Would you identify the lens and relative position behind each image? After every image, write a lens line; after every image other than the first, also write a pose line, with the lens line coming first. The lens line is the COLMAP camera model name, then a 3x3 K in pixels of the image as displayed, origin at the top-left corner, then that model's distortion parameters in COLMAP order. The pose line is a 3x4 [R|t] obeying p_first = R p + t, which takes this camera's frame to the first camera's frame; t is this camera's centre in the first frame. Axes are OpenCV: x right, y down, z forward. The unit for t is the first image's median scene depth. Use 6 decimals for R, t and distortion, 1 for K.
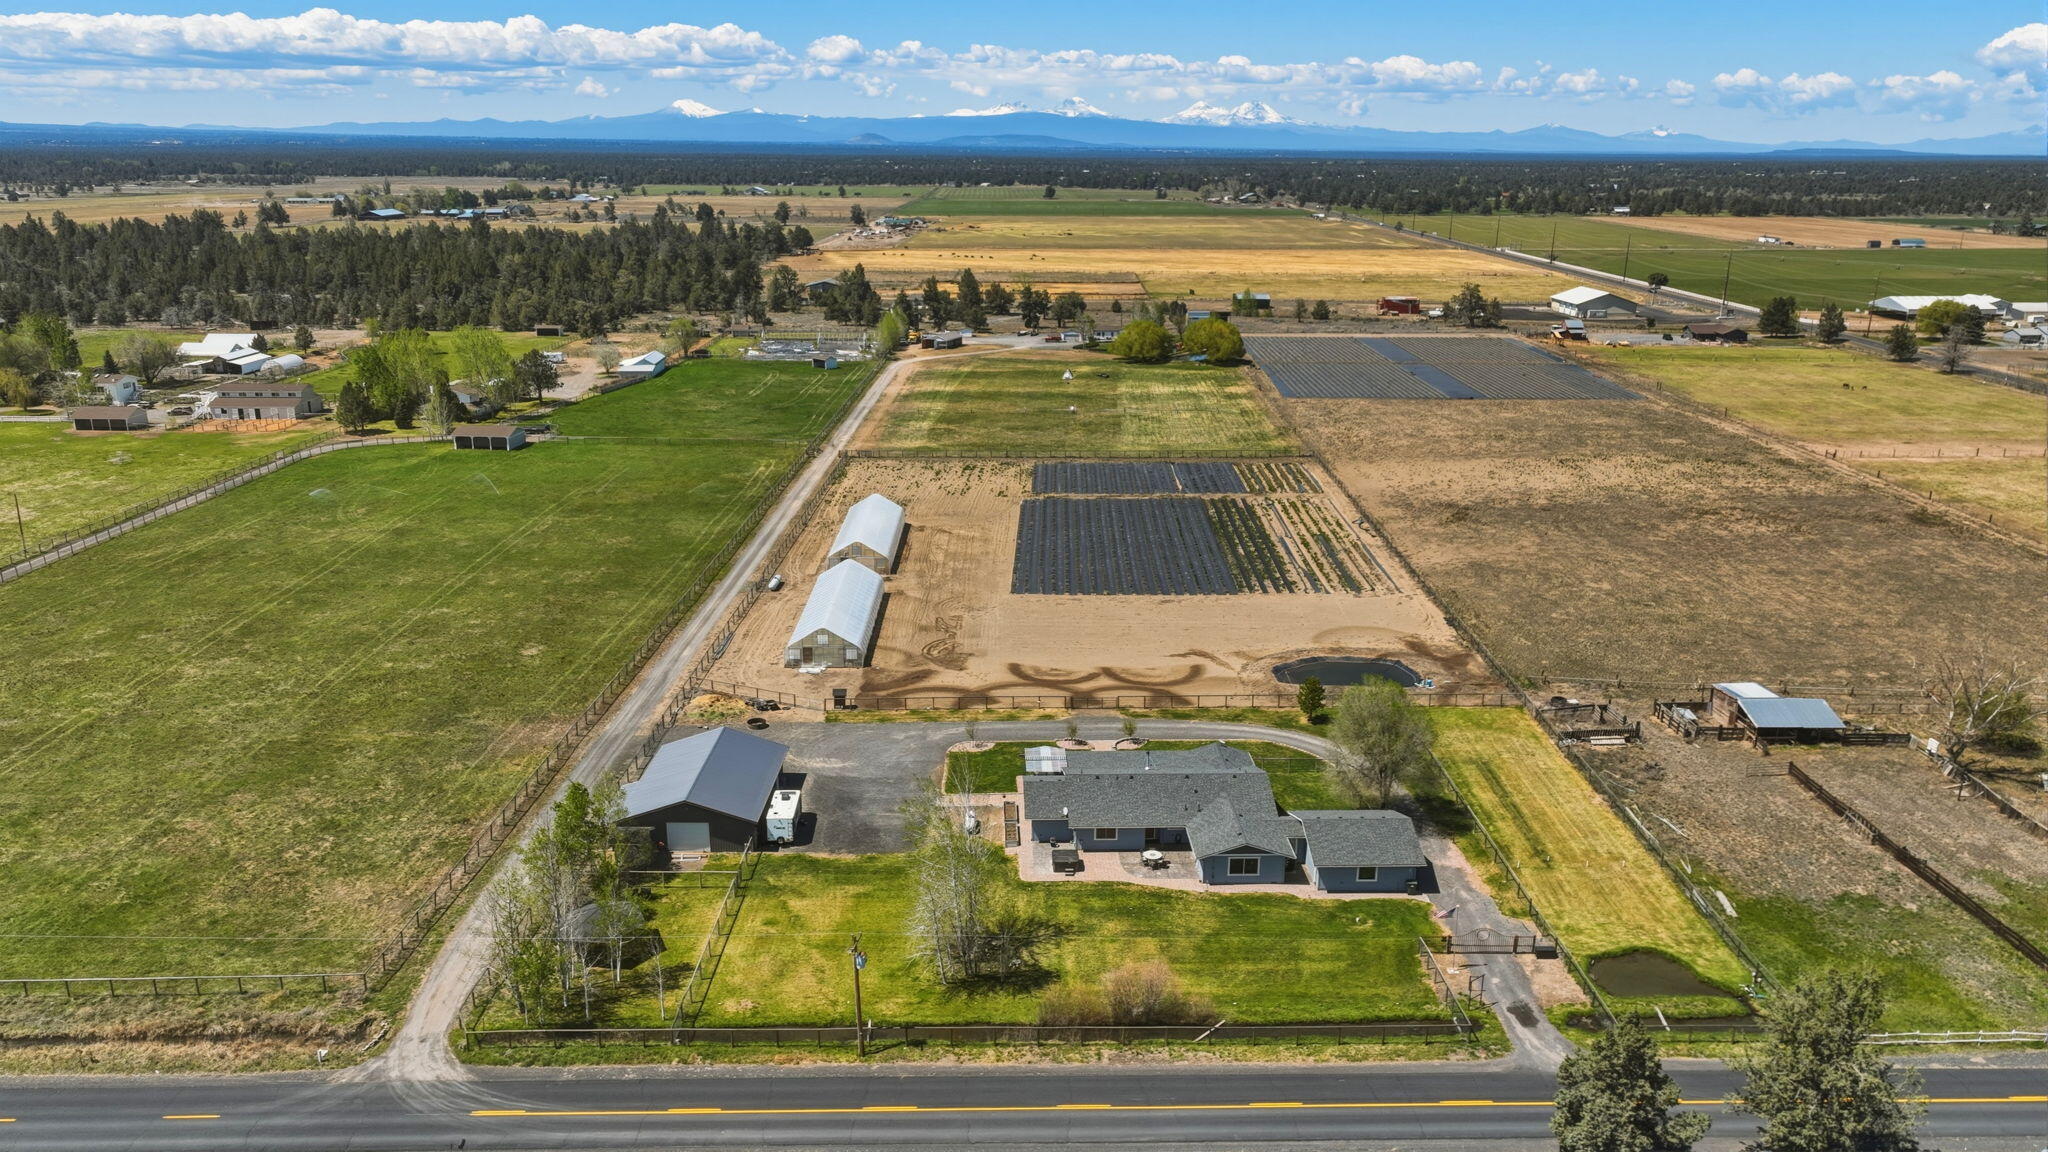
lens RADIAL K [[1440.8, 0, 1026.4], [0, 1440.8, 596.8], [0, 0, 1]] dist [0.009396, 0.004475]
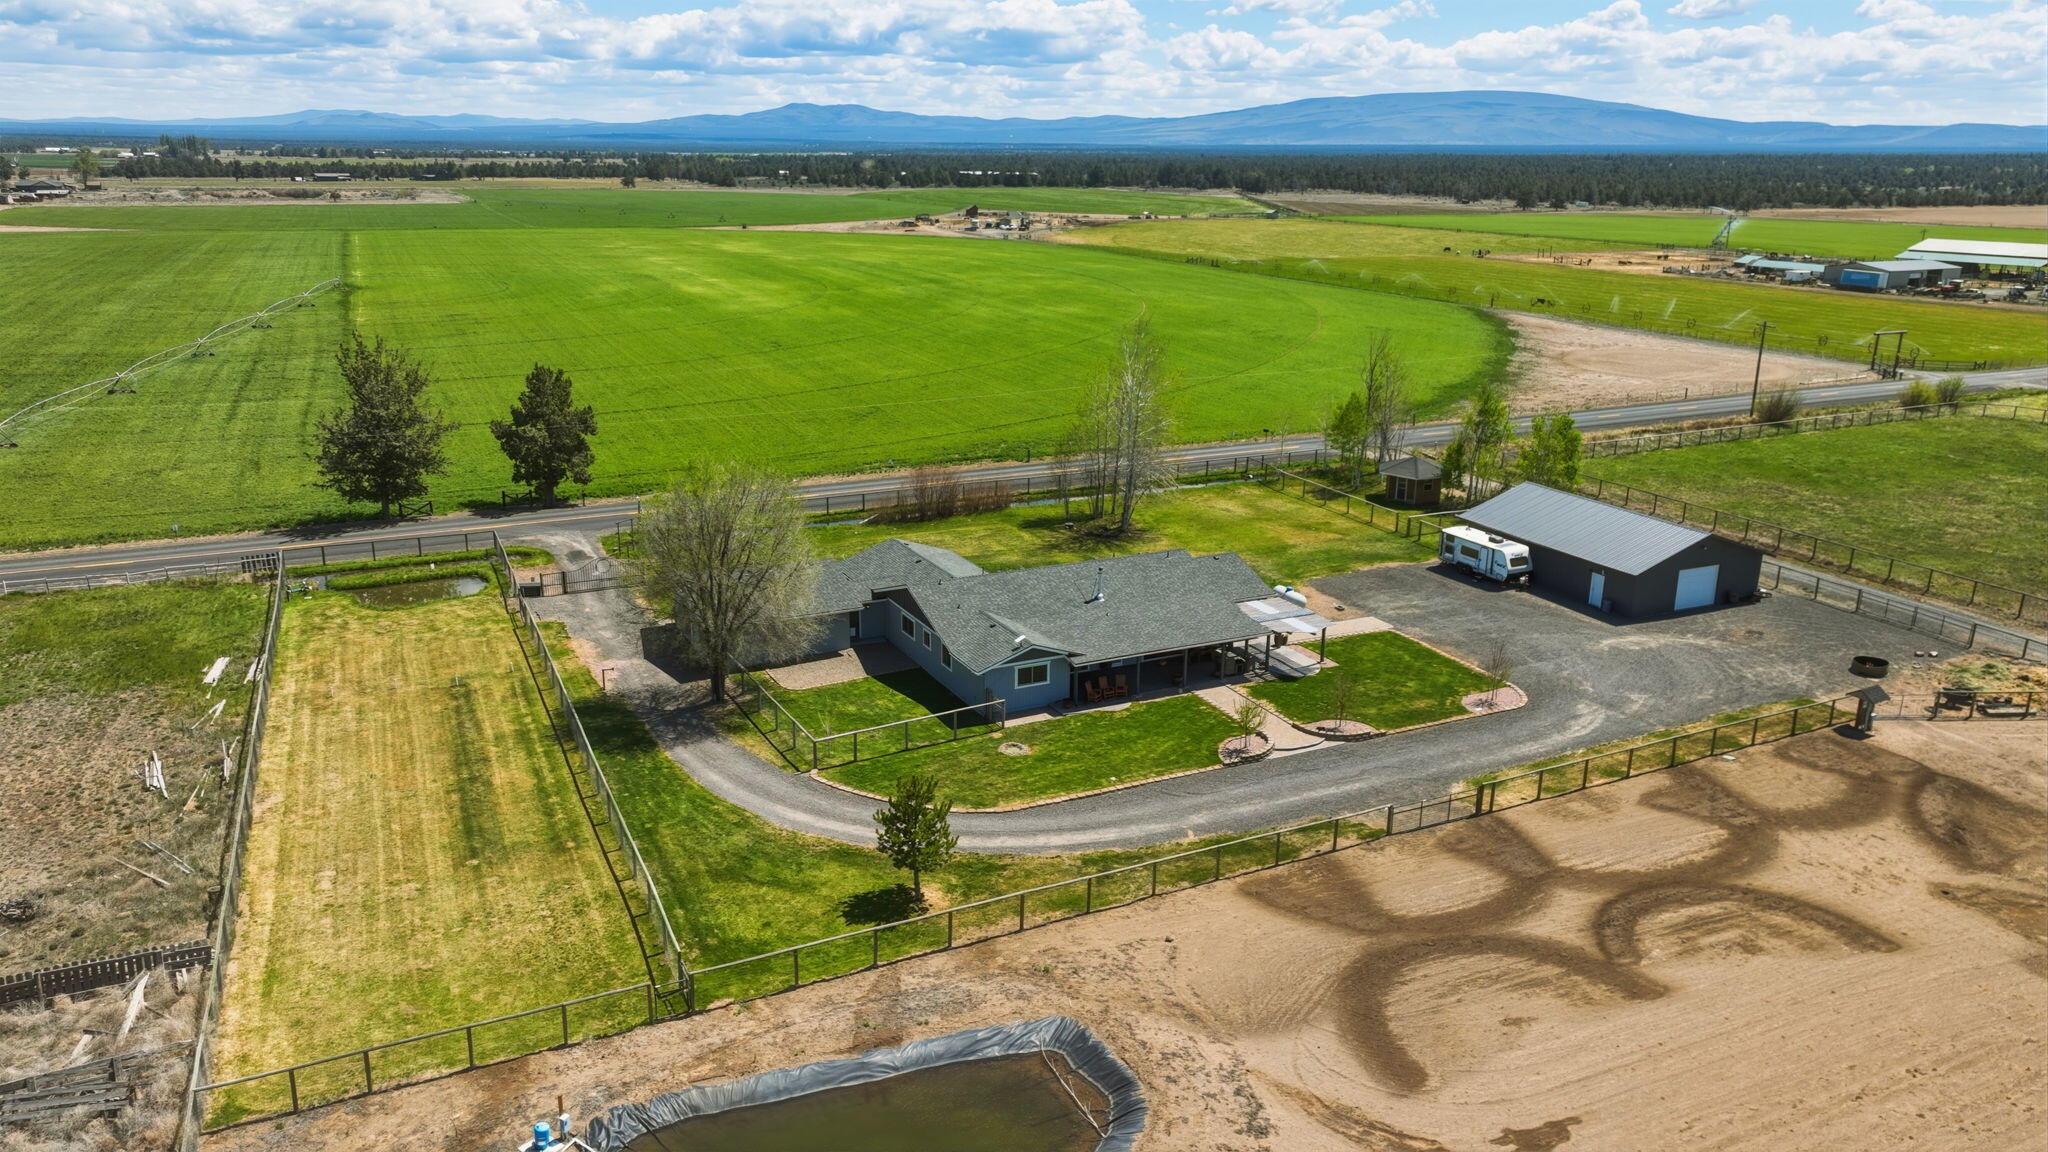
lens RADIAL K [[1440.8, 0, 1029.9], [0, 1440.8, 574.5], [0, 0, 1]] dist [0.009396, 0.004475]
pose [[-0.904973, 0.108652, -0.411363, 0.300128], [-0.138926, 0.838390, 0.527070, -0.172936], [0.402149, 0.534133, -0.743625, 1.190819]]
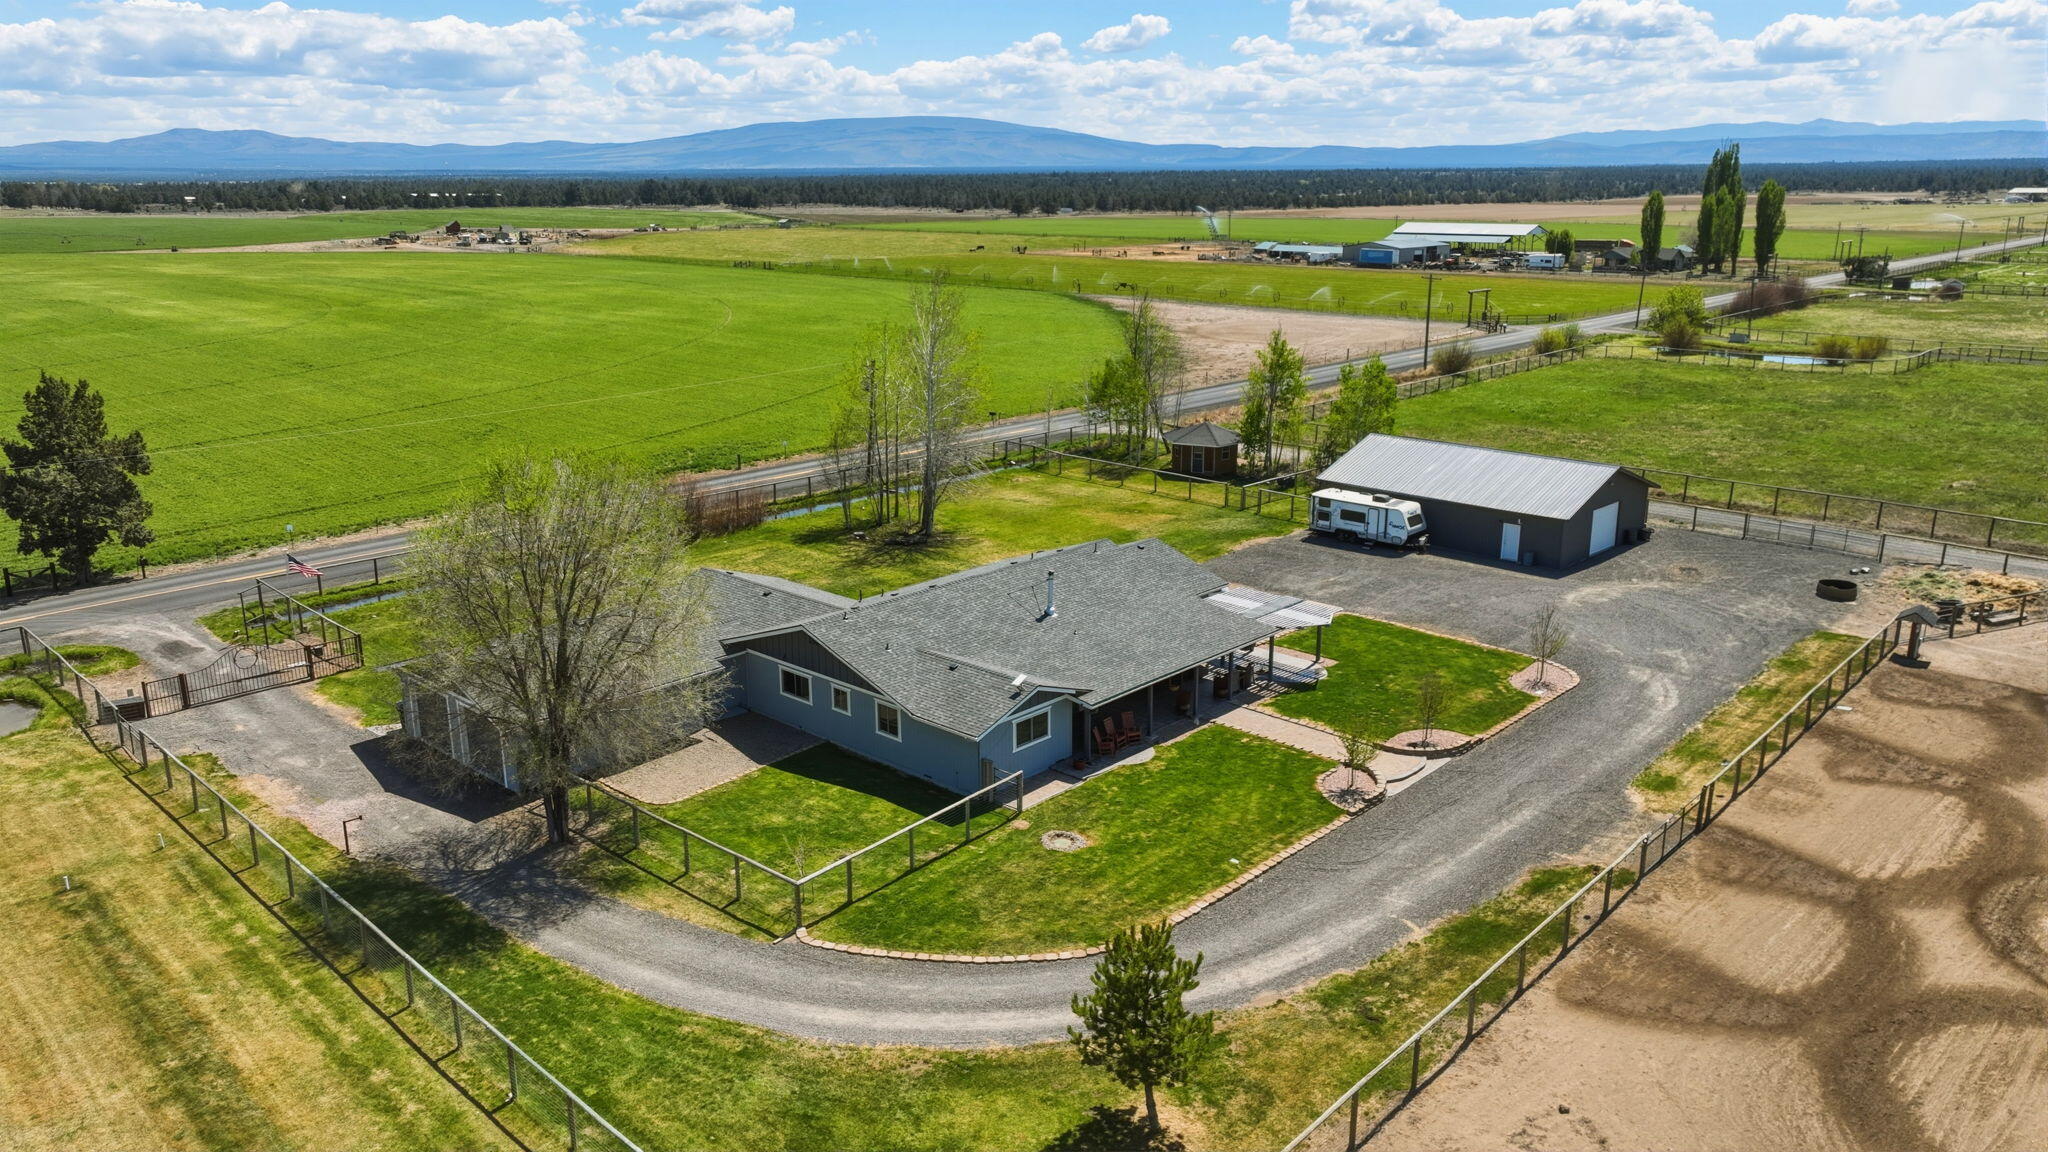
lens RADIAL K [[1440.8, 0, 1026.2], [0, 1440.8, 557.8], [0, 0, 1]] dist [0.009396, 0.004475]
pose [[-0.699070, 0.182705, -0.691317, 0.331266], [-0.211226, 0.870897, 0.443760, -0.079005], [0.683143, 0.456243, -0.570226, 1.030087]]
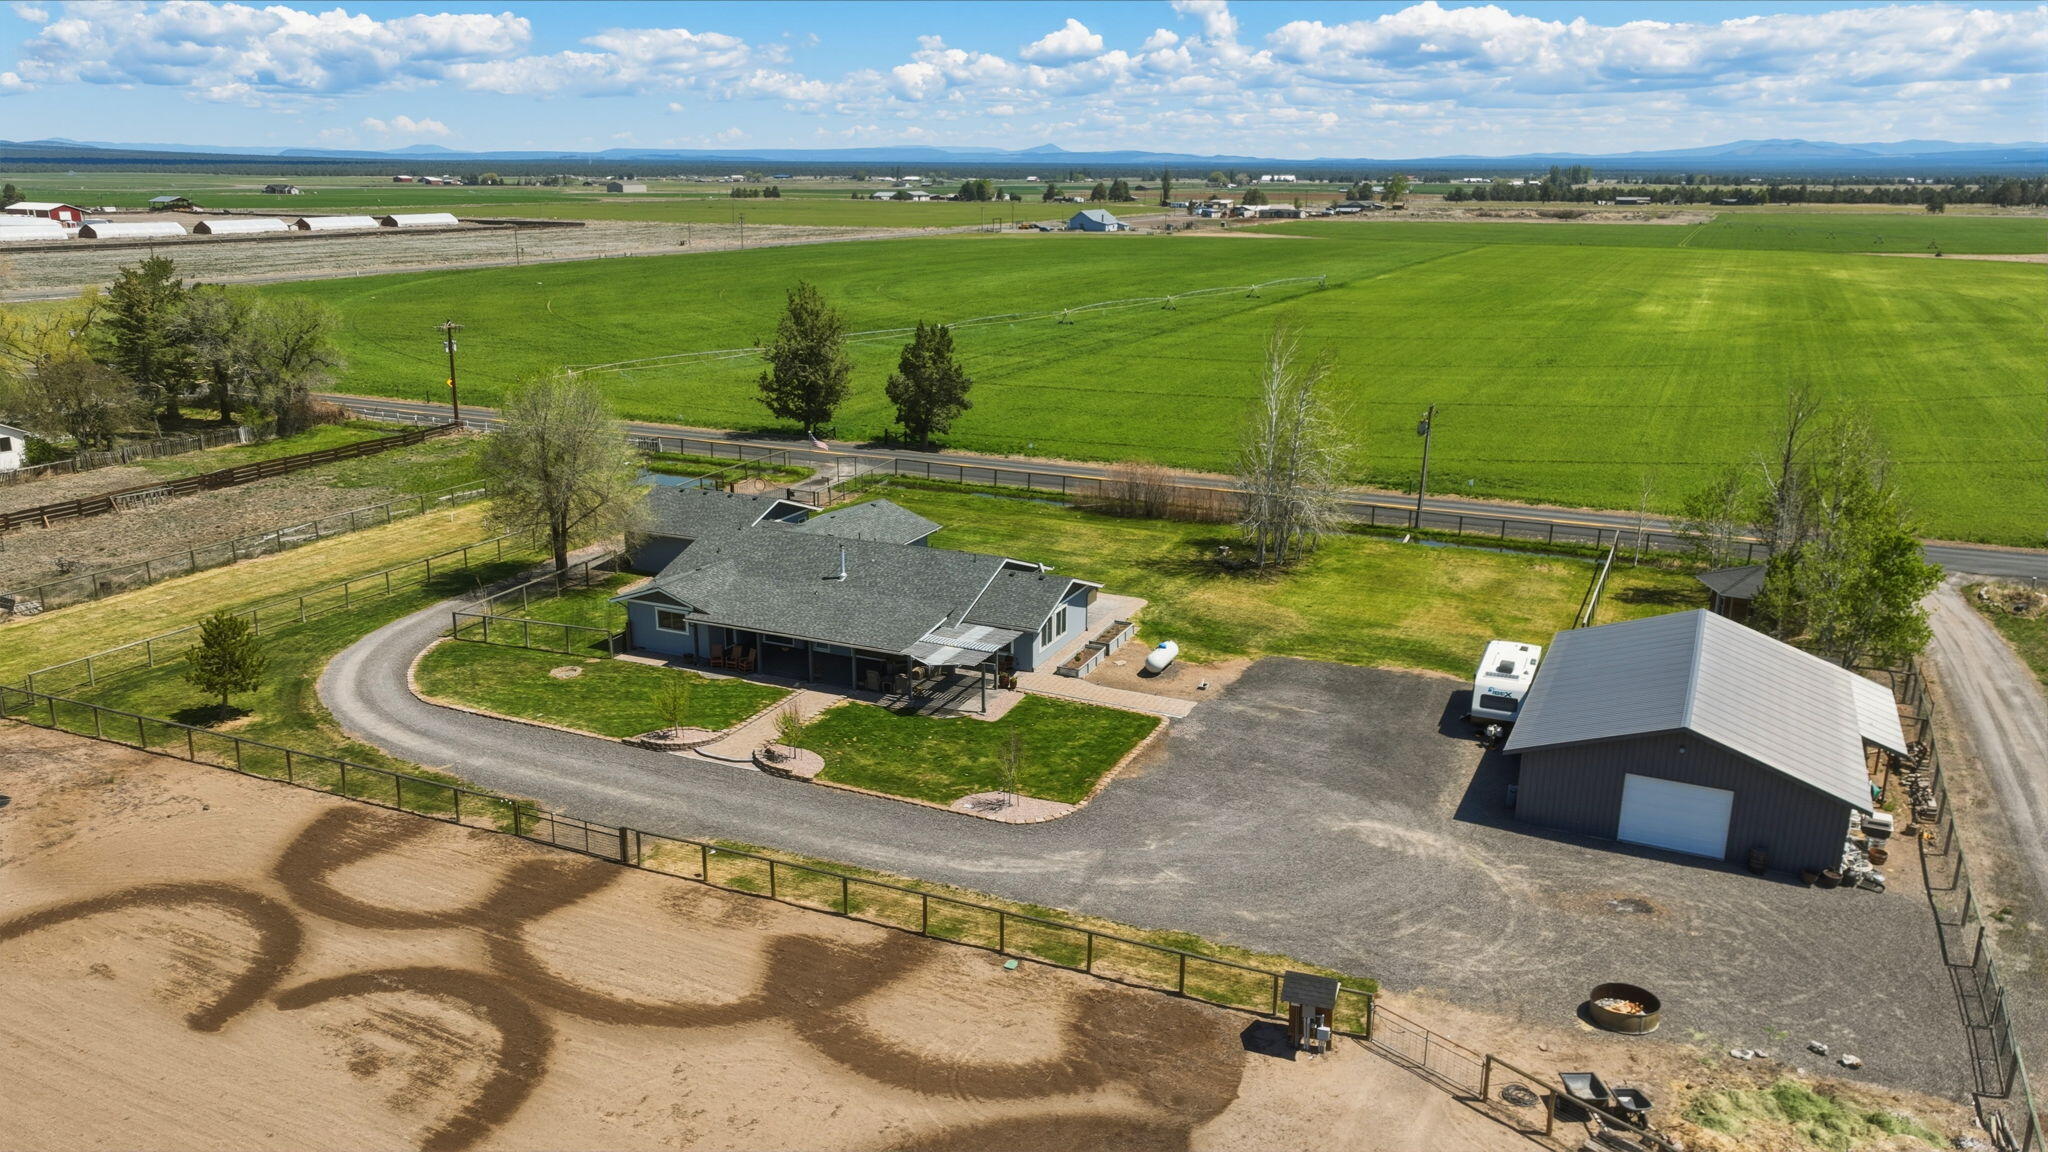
lens RADIAL K [[1440.8, 0, 1025.0], [0, 1440.8, 611.7], [0, 0, 1]] dist [0.009396, 0.004475]
pose [[-0.901816, -0.135239, 0.410412, -0.177017], [0.120176, 0.833803, 0.538823, -0.136073], [-0.415073, 0.535241, -0.735684, 1.151078]]
